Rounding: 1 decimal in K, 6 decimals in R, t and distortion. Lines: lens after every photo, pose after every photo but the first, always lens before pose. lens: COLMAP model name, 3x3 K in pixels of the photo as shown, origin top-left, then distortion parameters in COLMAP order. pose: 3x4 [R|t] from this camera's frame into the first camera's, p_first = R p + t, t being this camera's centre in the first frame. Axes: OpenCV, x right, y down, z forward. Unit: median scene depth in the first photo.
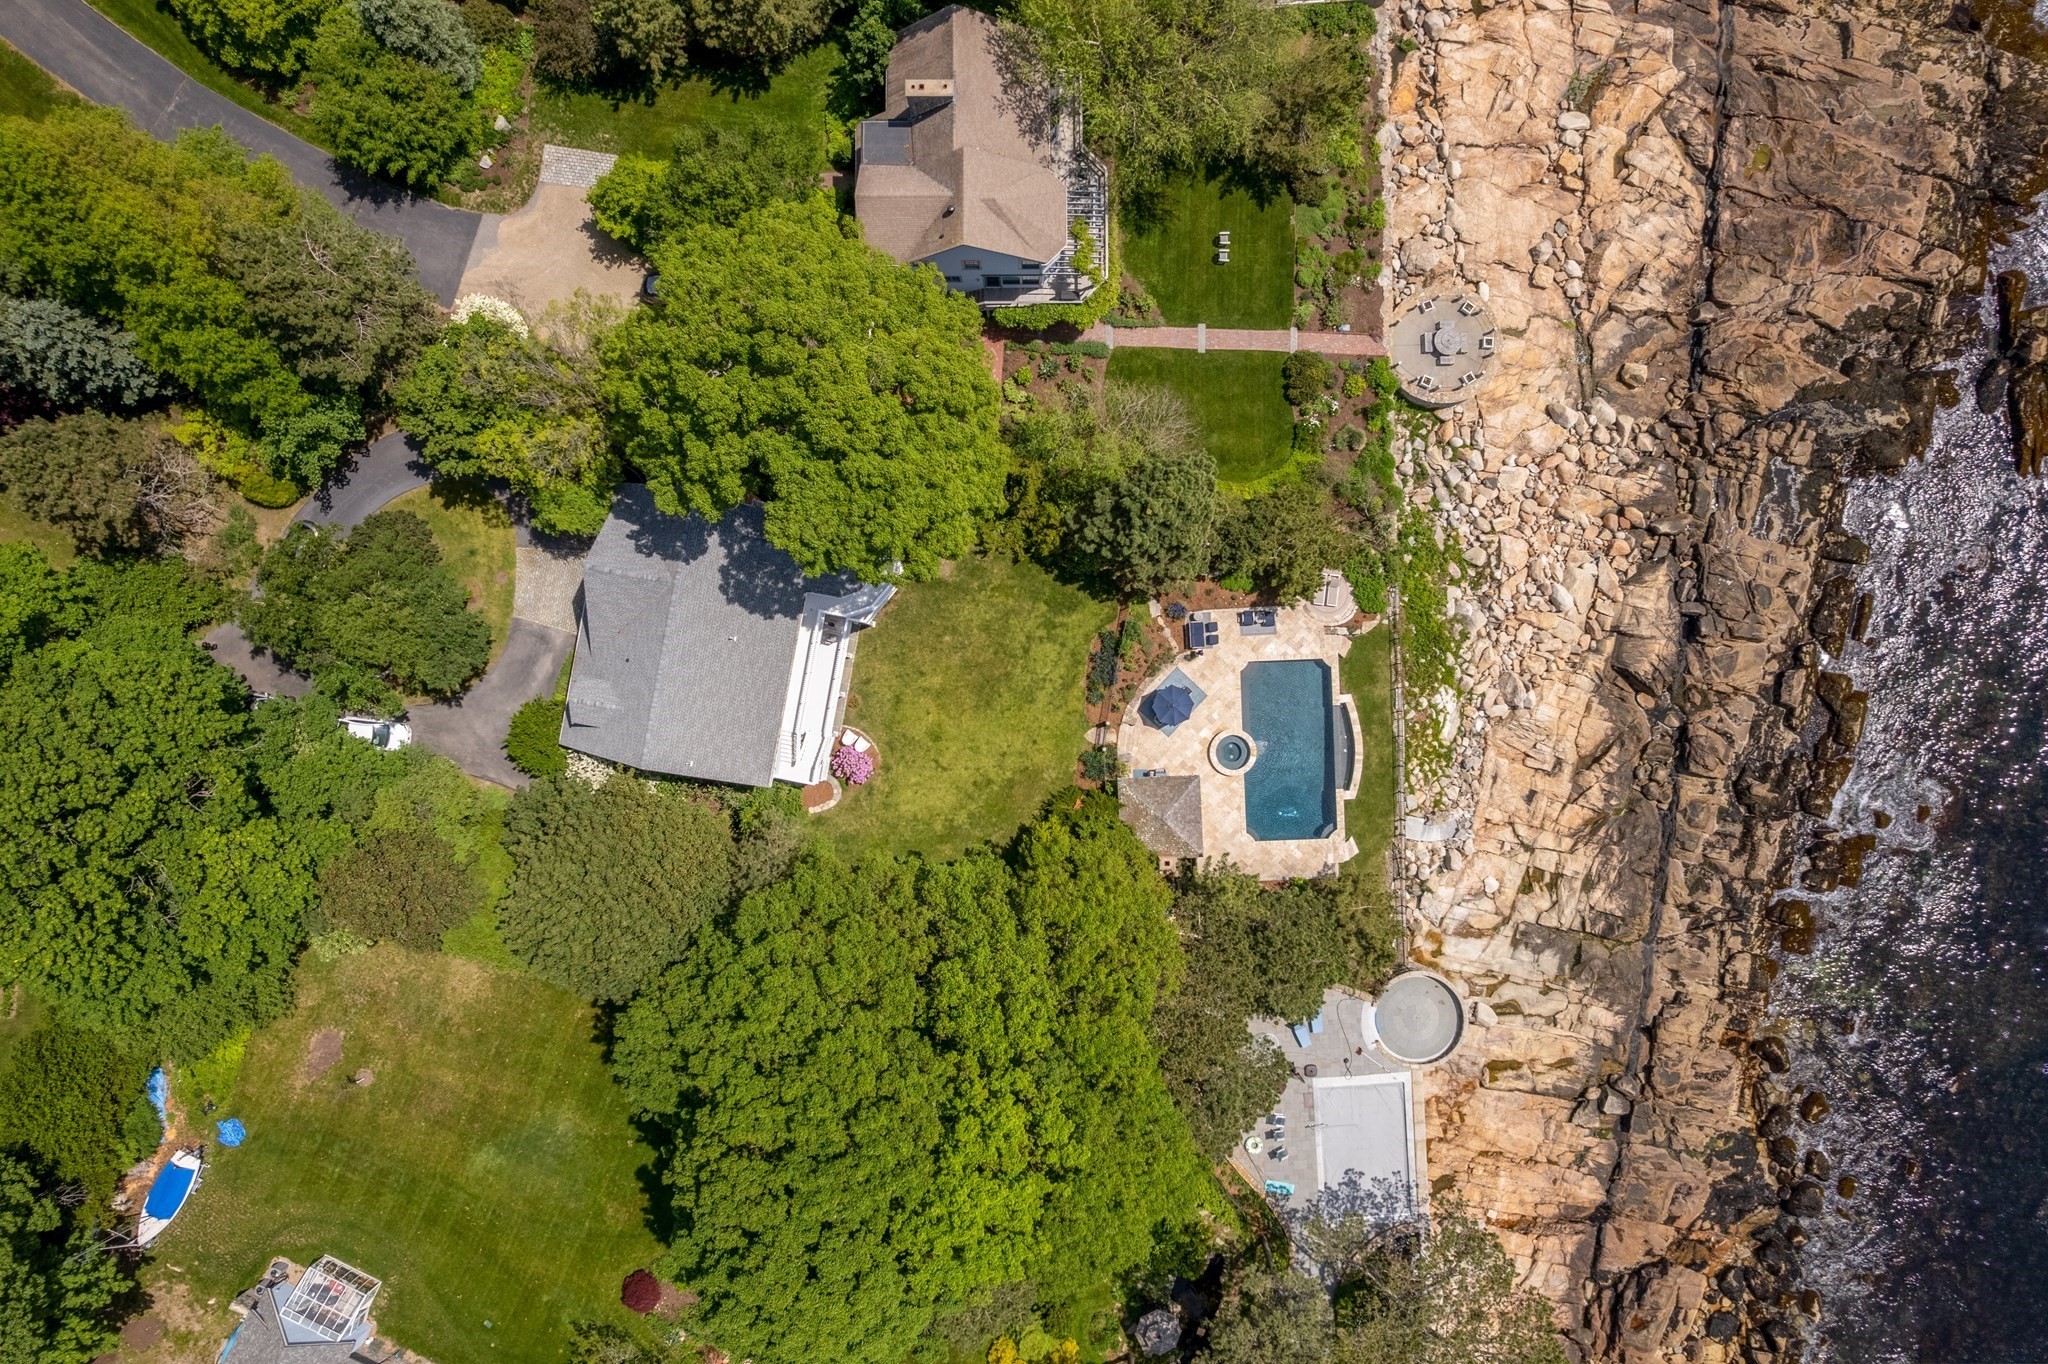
lens RADIAL K [[1336.0, 0, 1024.0], [0, 1336.0, 682.0], [0, 0, 1]] dist [-0.044632, 0.003440]
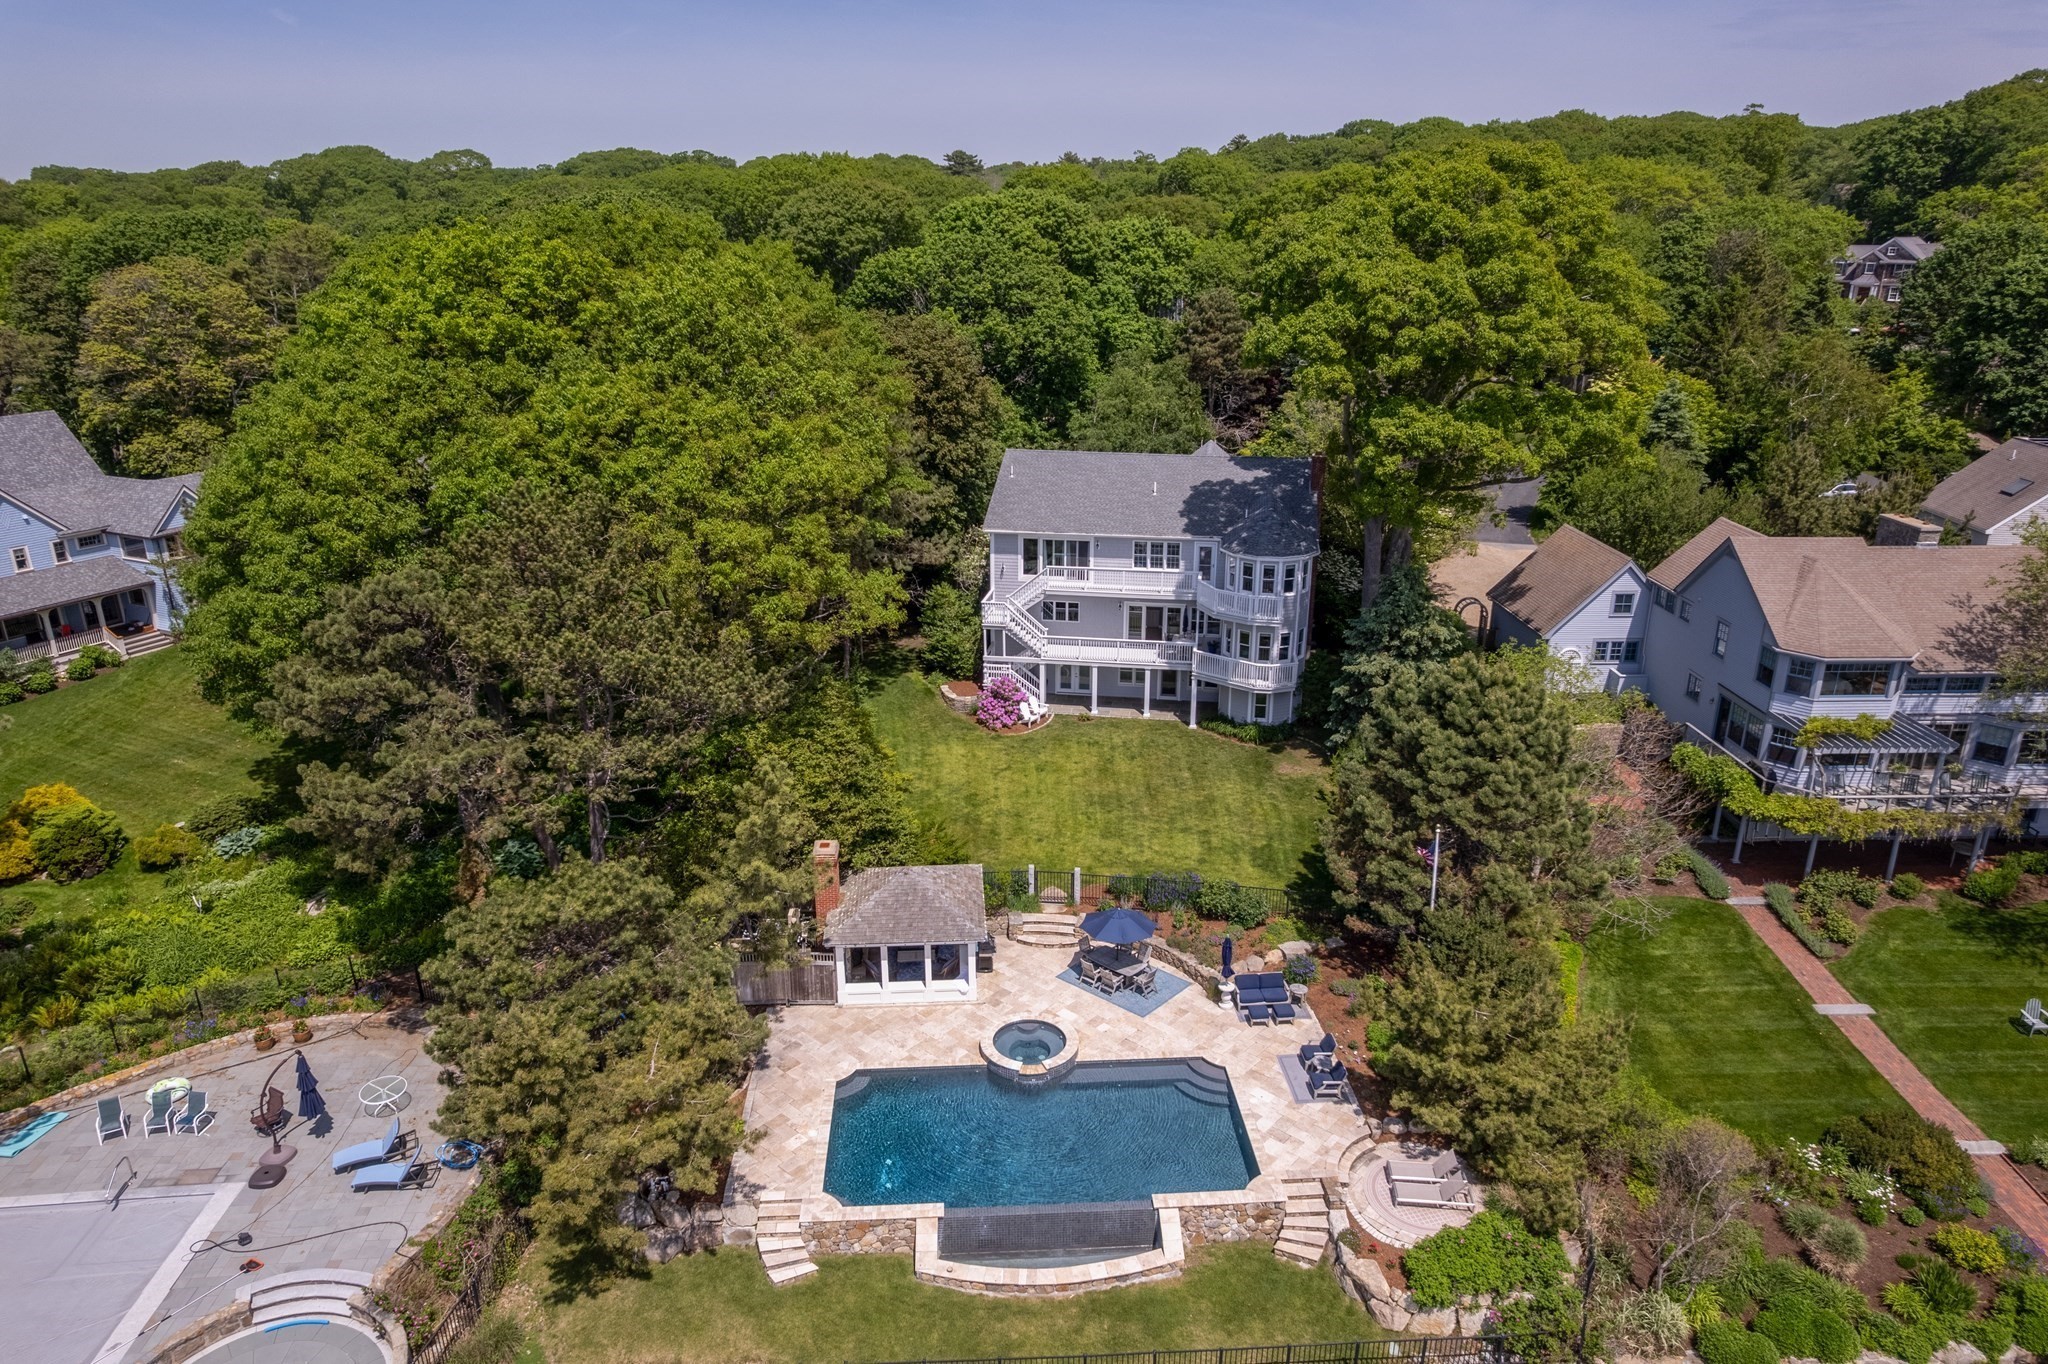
lens RADIAL K [[1336.0, 0, 1024.0], [0, 1336.0, 682.0], [0, 0, 1]] dist [-0.044632, 0.003440]
pose [[0.022225, 0.334682, -0.942069, 0.554479], [-0.999617, 0.022998, -0.015412, 0.058121], [0.016508, 0.942051, 0.335064, 0.712720]]
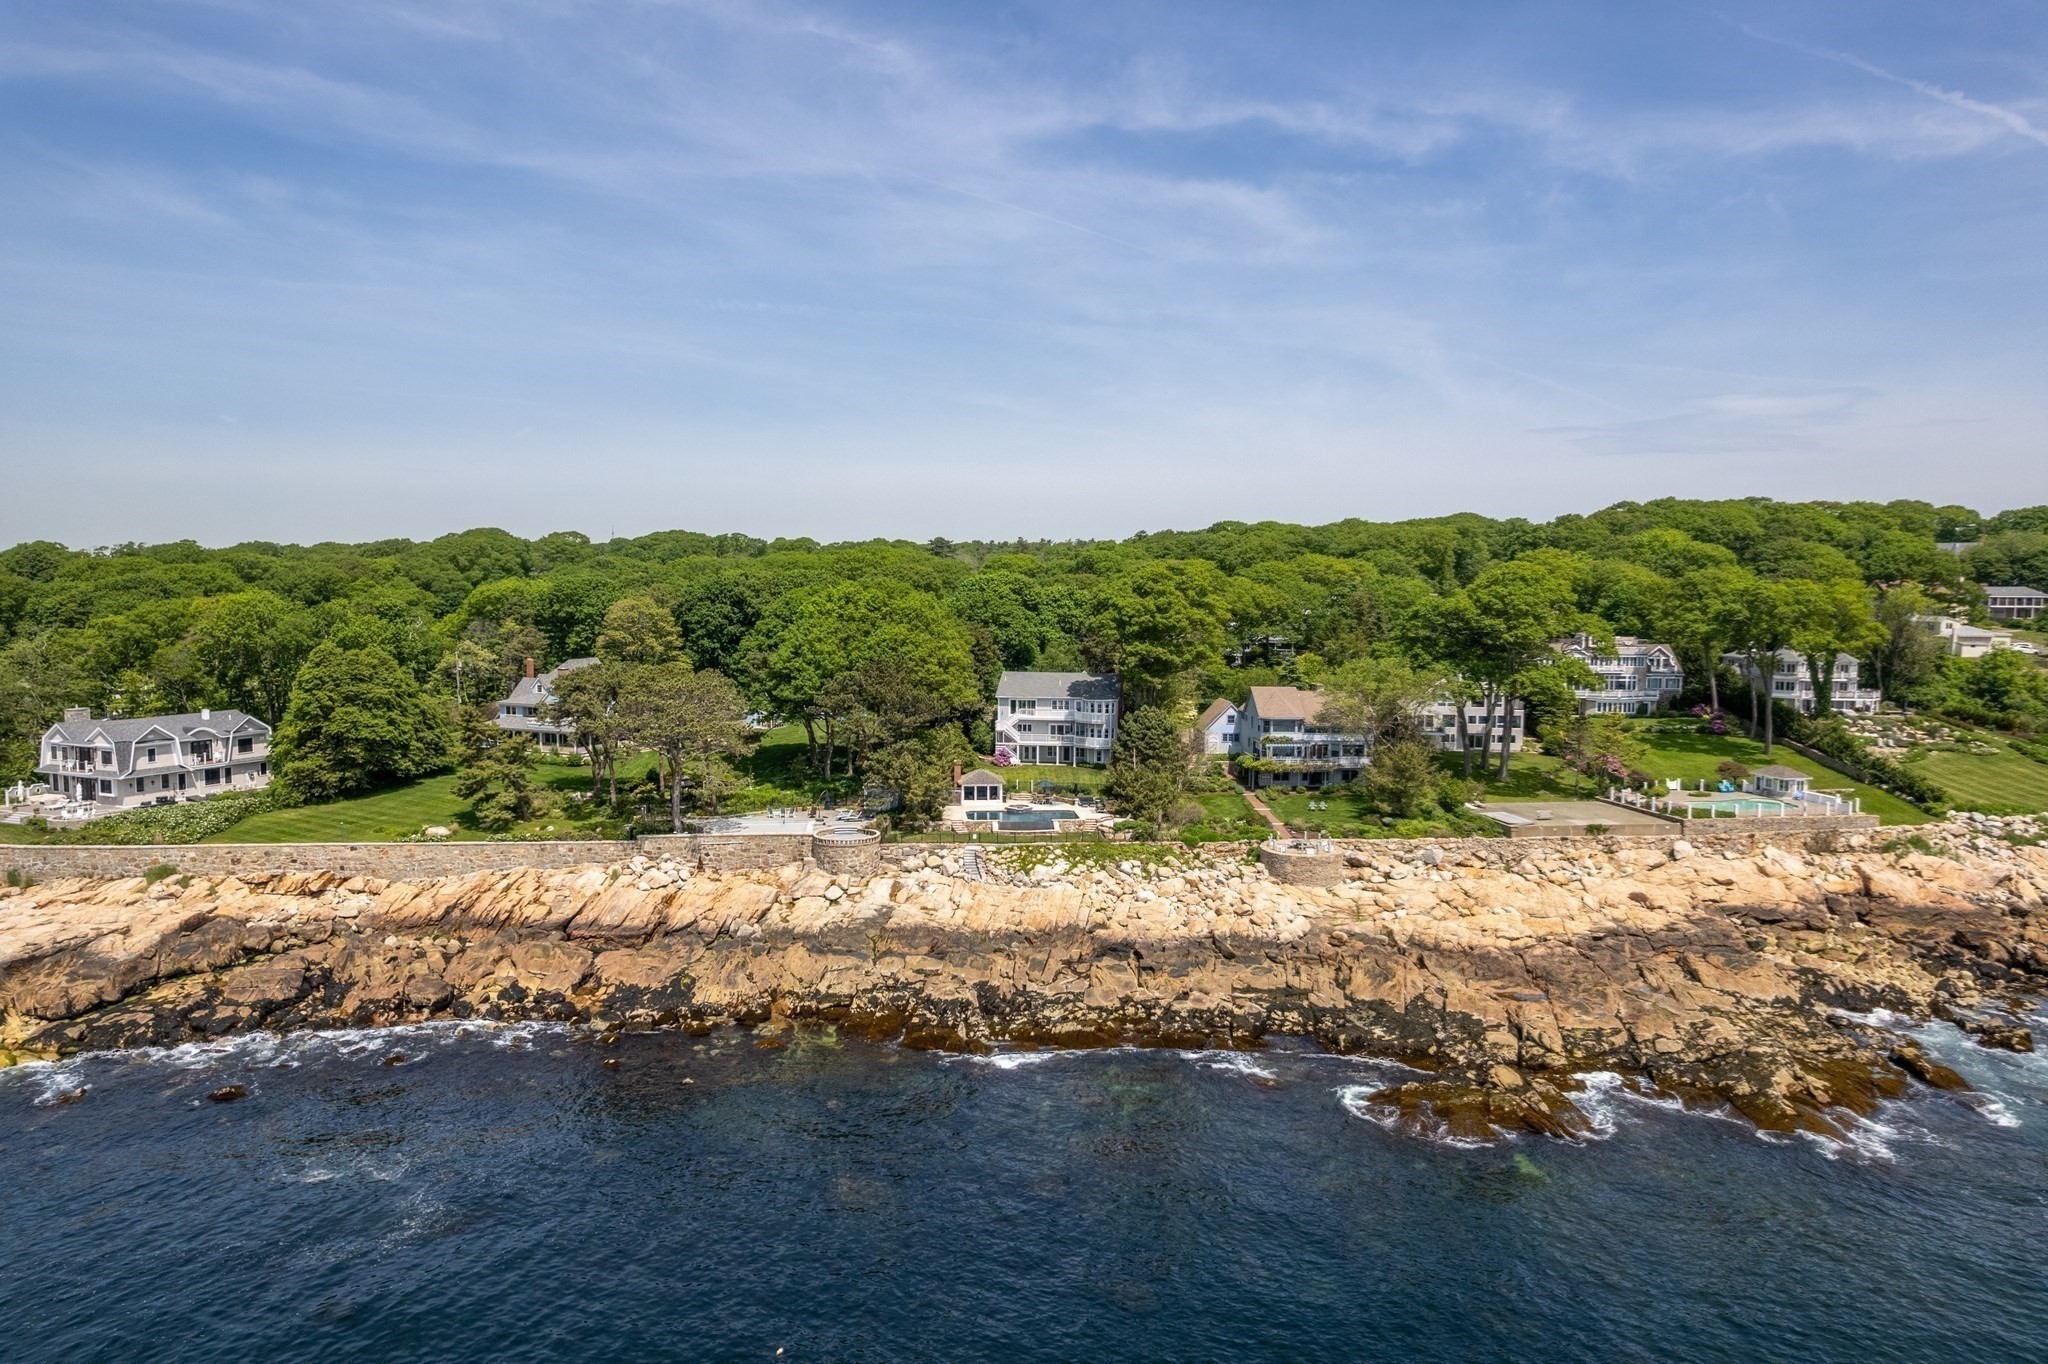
lens RADIAL K [[1336.0, 0, 1024.0], [0, 1336.0, 682.0], [0, 0, 1]] dist [-0.044632, 0.003440]
pose [[0.058483, 0.077016, -0.995313, 1.789157], [-0.998240, 0.014365, -0.057543, 0.138713], [0.009866, 0.996926, 0.077720, 0.706984]]
